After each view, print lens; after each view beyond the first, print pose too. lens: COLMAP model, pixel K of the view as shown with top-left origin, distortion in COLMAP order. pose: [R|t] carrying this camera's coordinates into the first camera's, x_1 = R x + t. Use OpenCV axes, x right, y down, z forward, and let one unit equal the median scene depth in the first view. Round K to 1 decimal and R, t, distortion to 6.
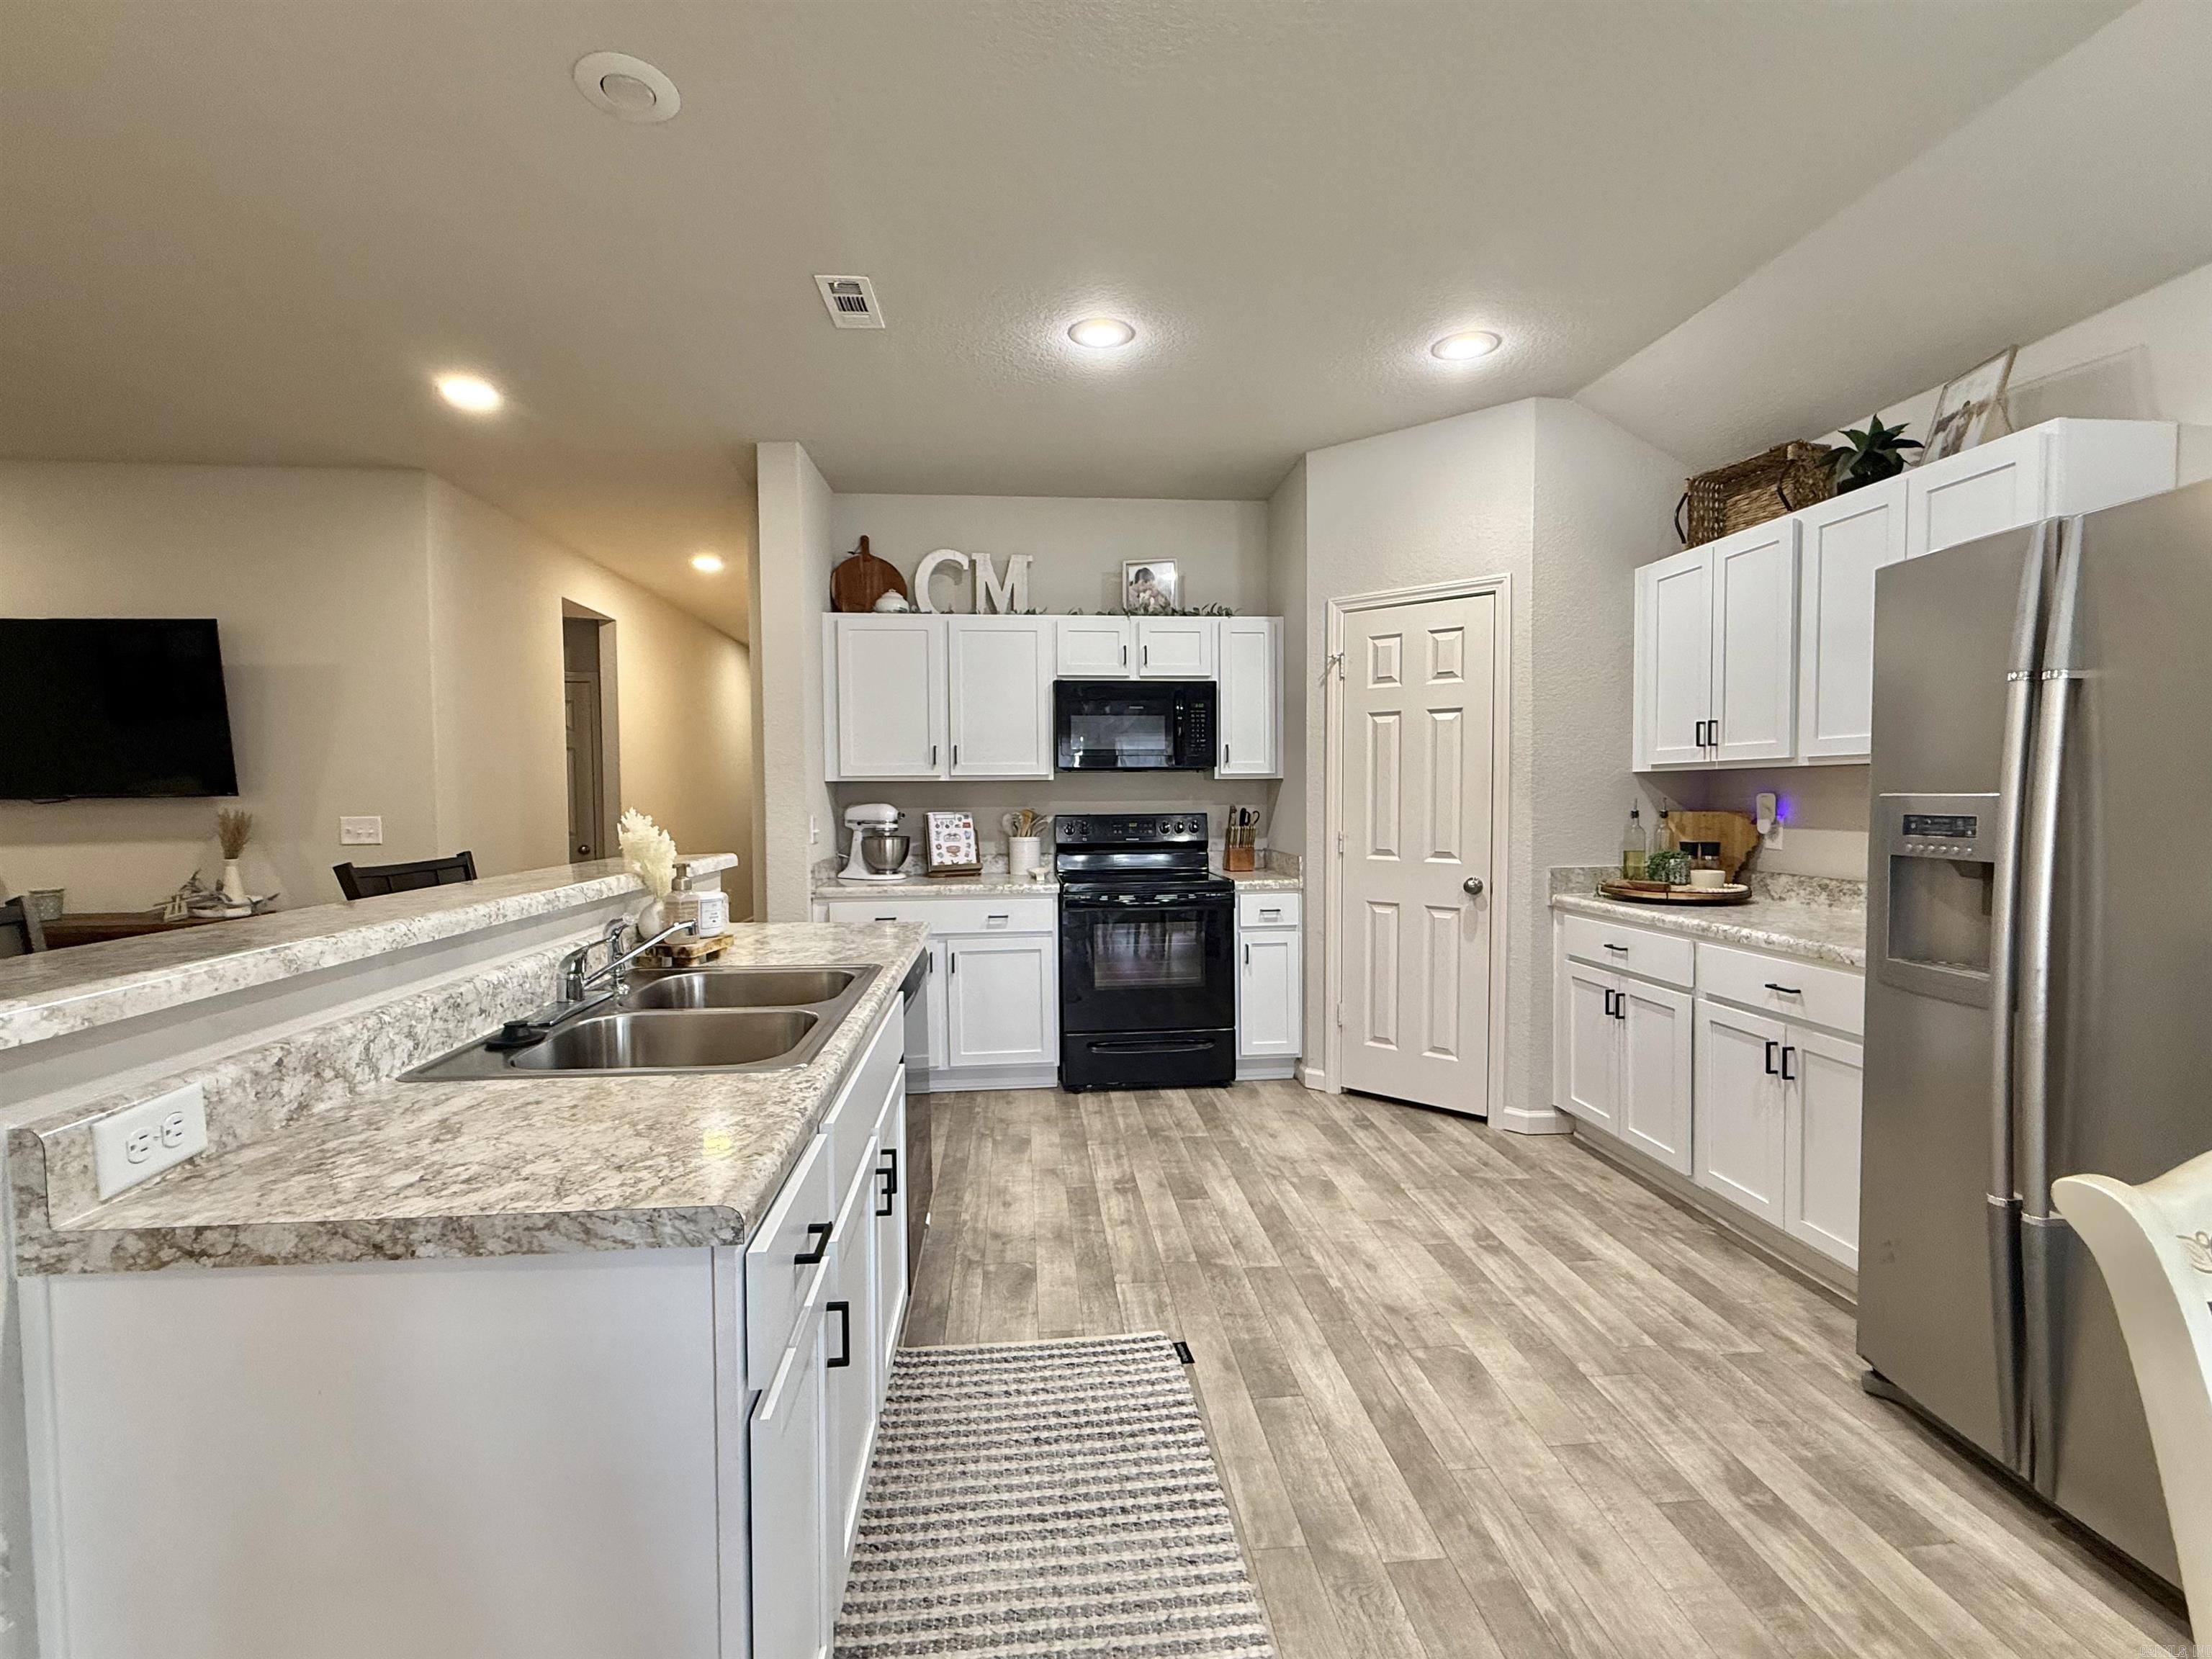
lens RADIAL K [[953.9, 0, 1101.7], [0, 953.9, 828.6], [0, 0, 1]] dist [-0.001194, 0.000527]
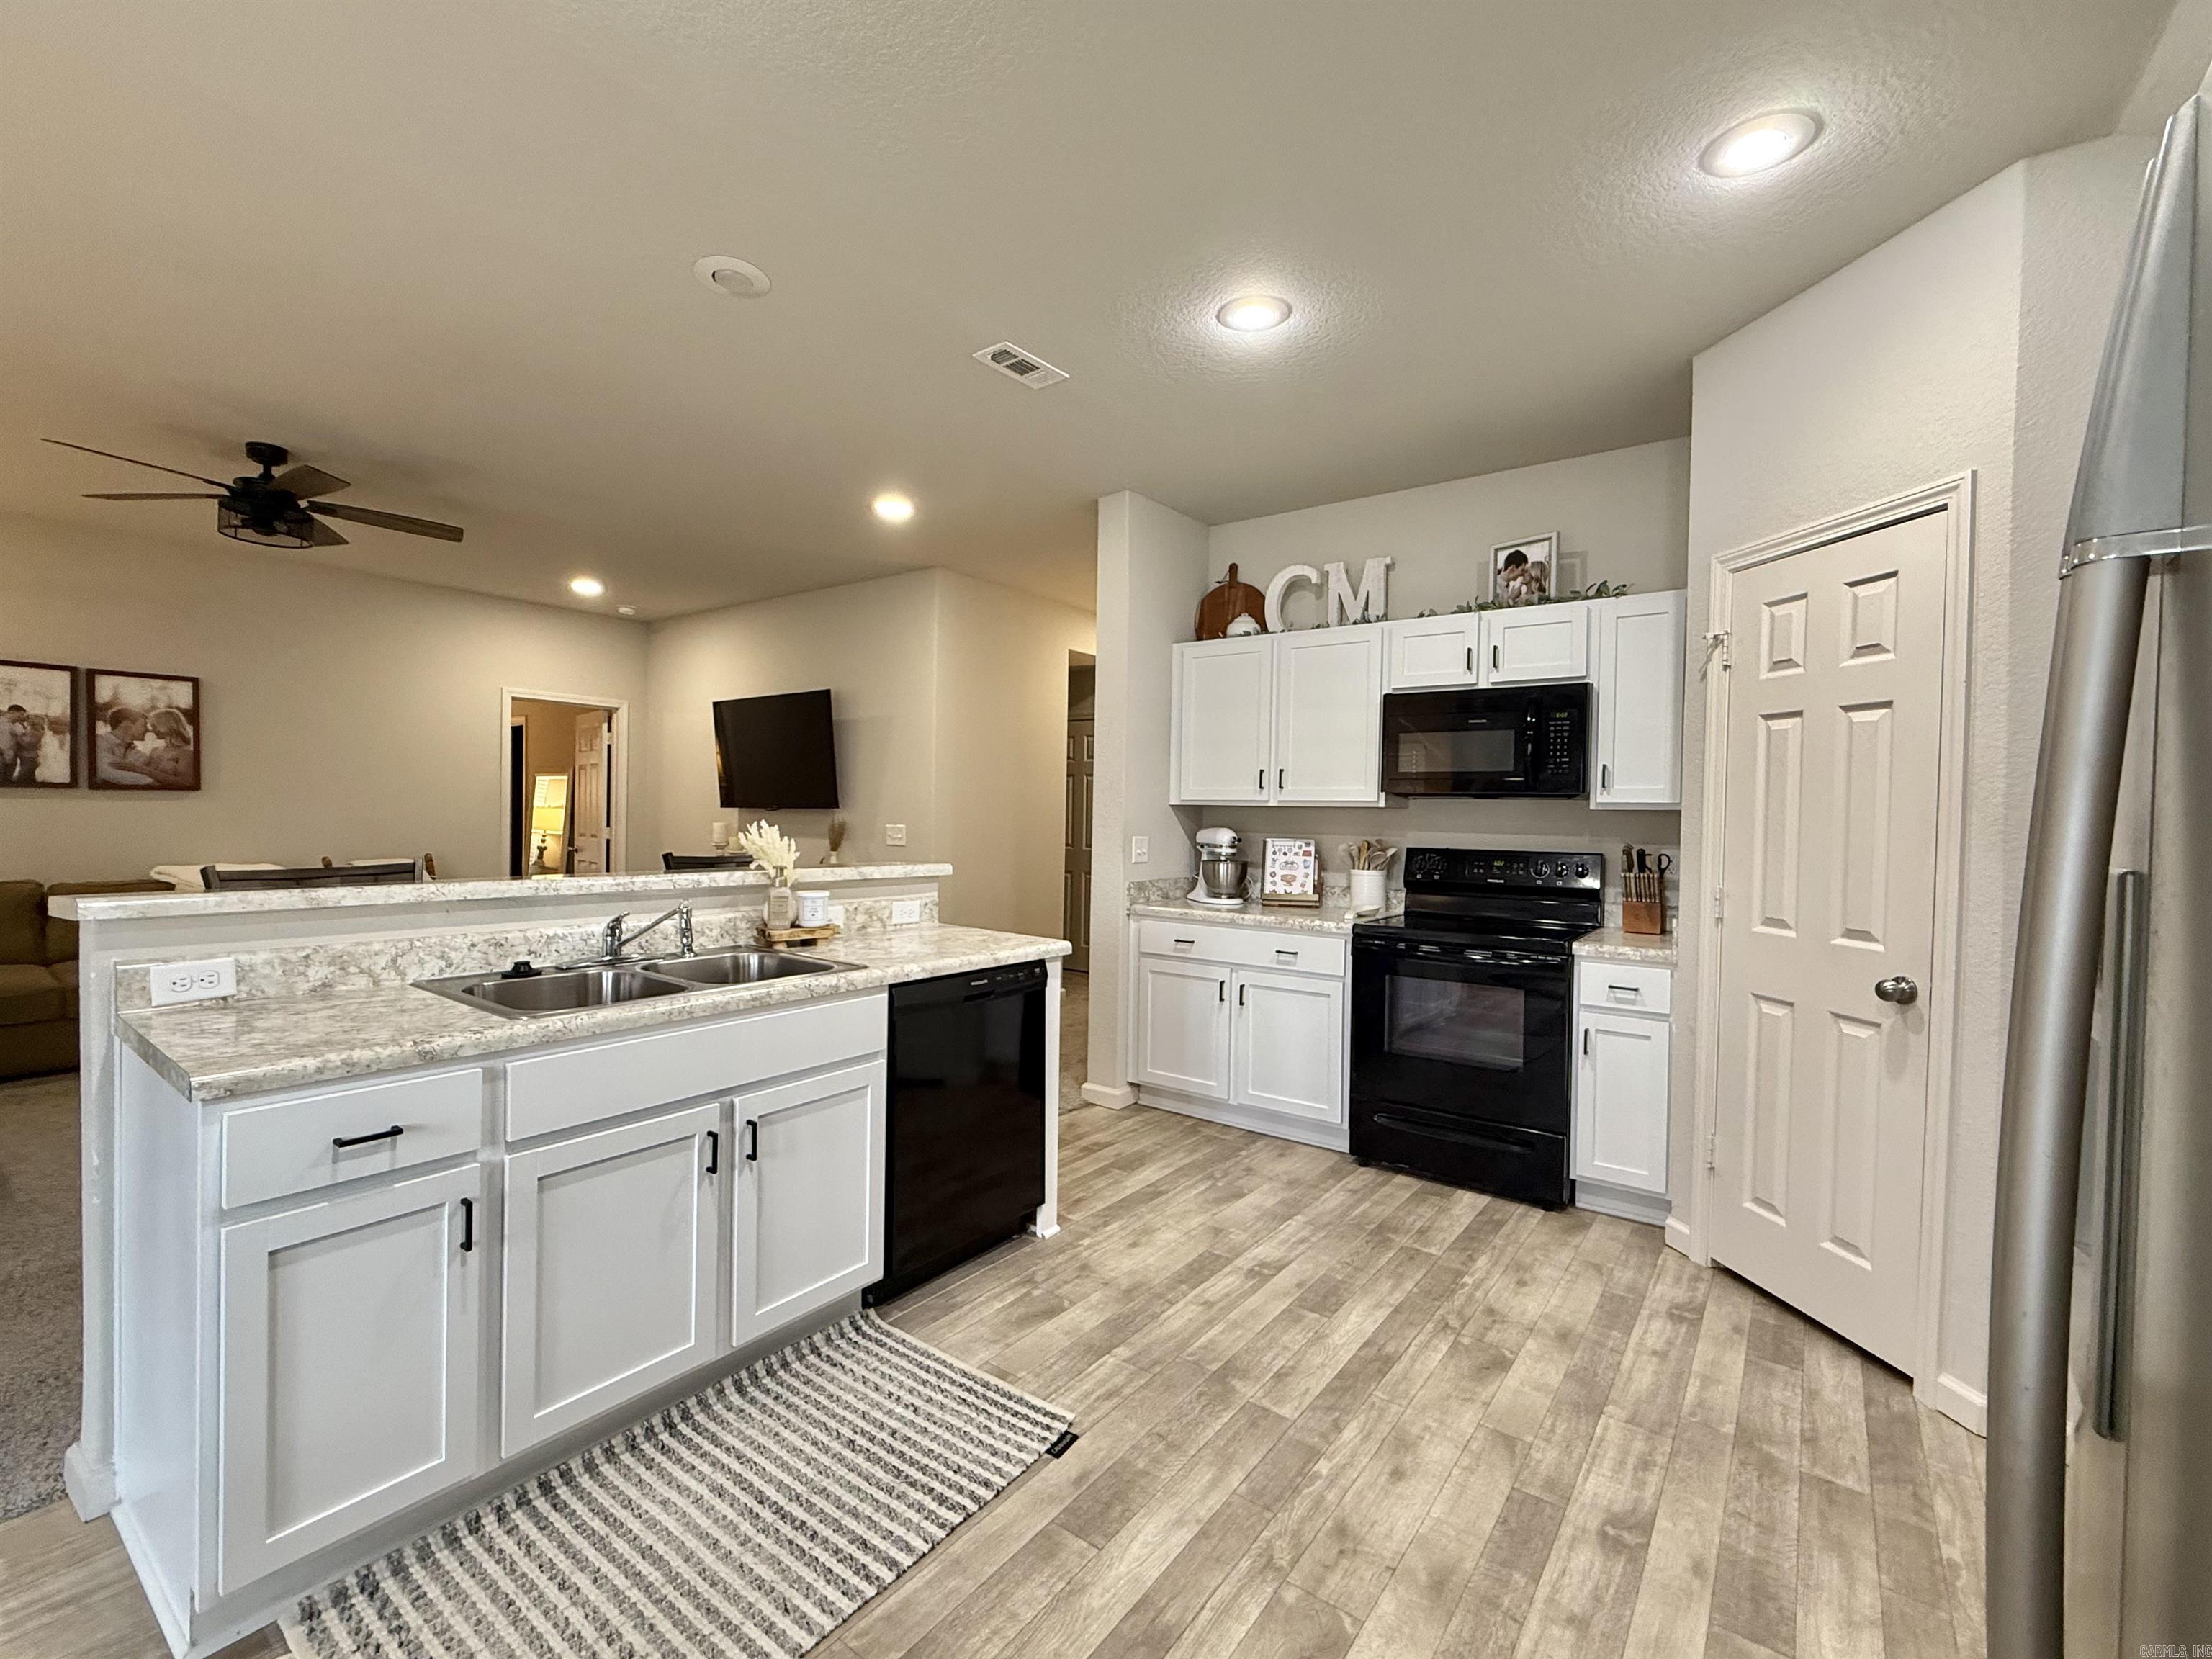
lens RADIAL K [[953.9, 0, 1101.7], [0, 953.9, 828.6], [0, 0, 1]] dist [-0.001194, 0.000527]
pose [[0.743475, 0.031544, -0.668019, 0.488687], [-0.048970, 0.998773, -0.007339, -0.016326], [0.666968, 0.038169, 0.744108, 0.237214]]
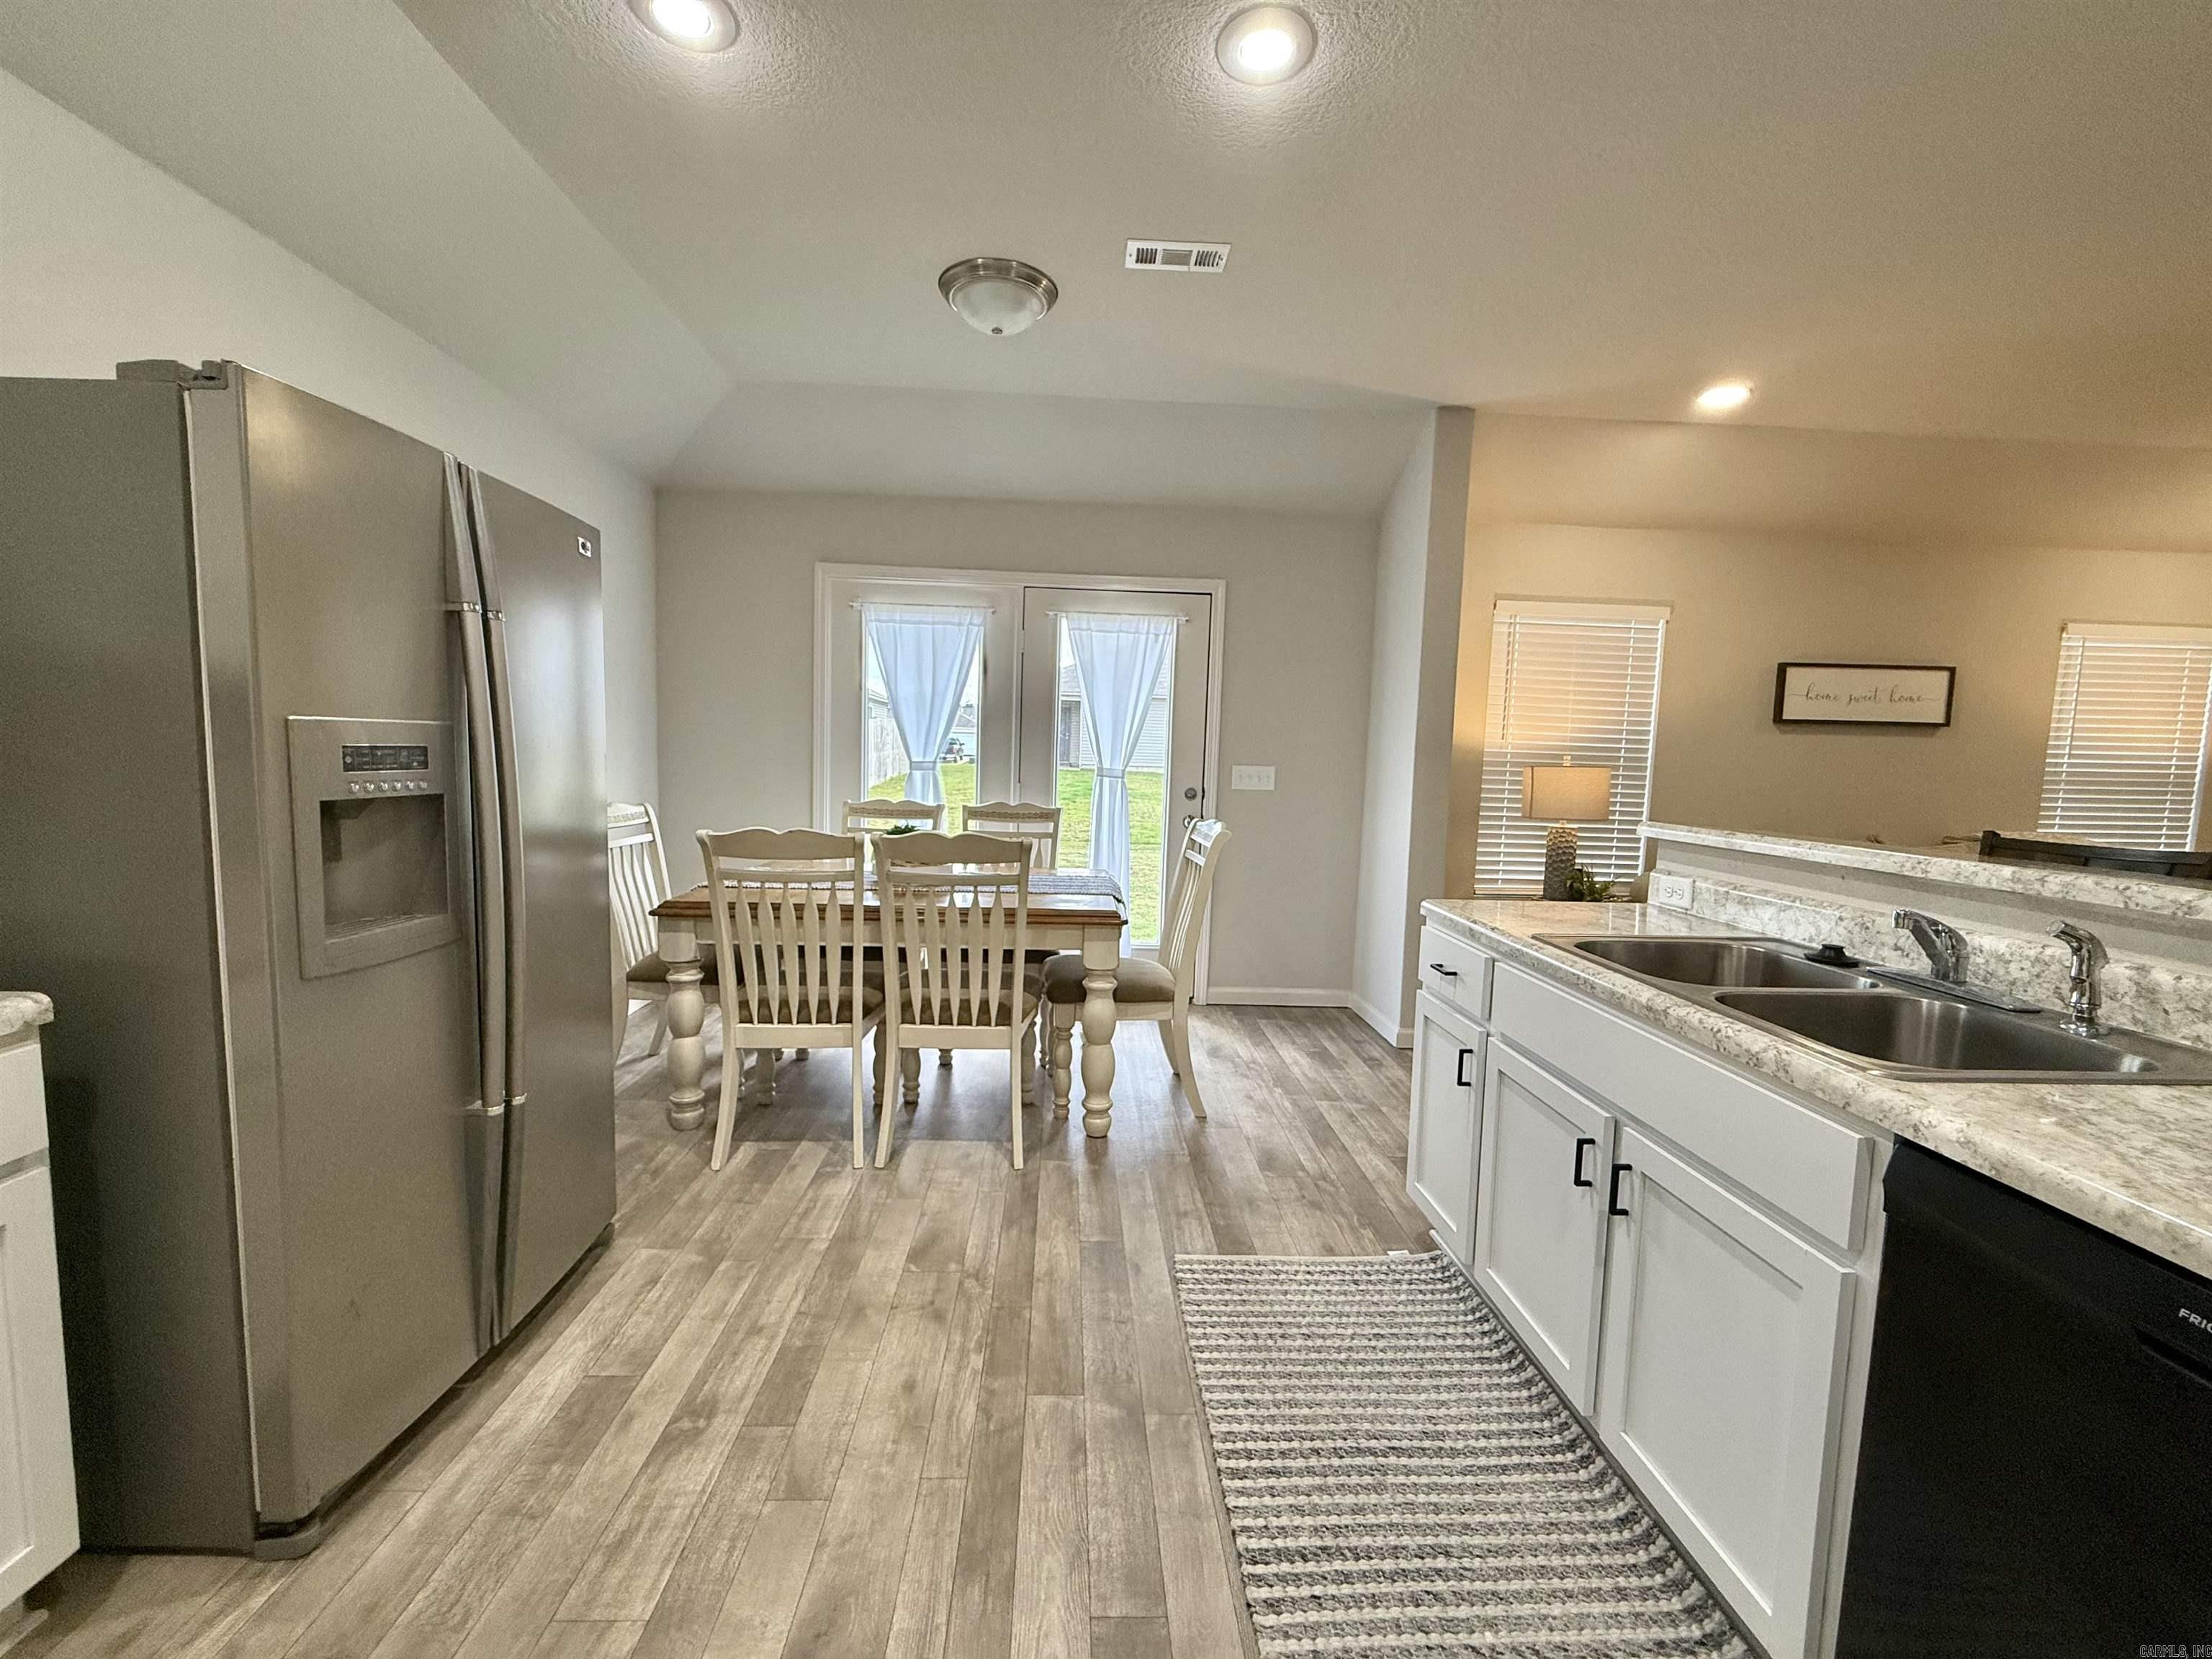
lens RADIAL K [[882.3, 0, 1099.5], [0, 882.3, 828.1], [0, 0, 1]] dist [0.000732, -0.000566]
pose [[-0.998455, -0.027025, 0.048558, 0.124556], [-0.020789, 0.991986, 0.124626, -0.030371], [-0.051537, 0.123424, -0.991015, 1.021430]]
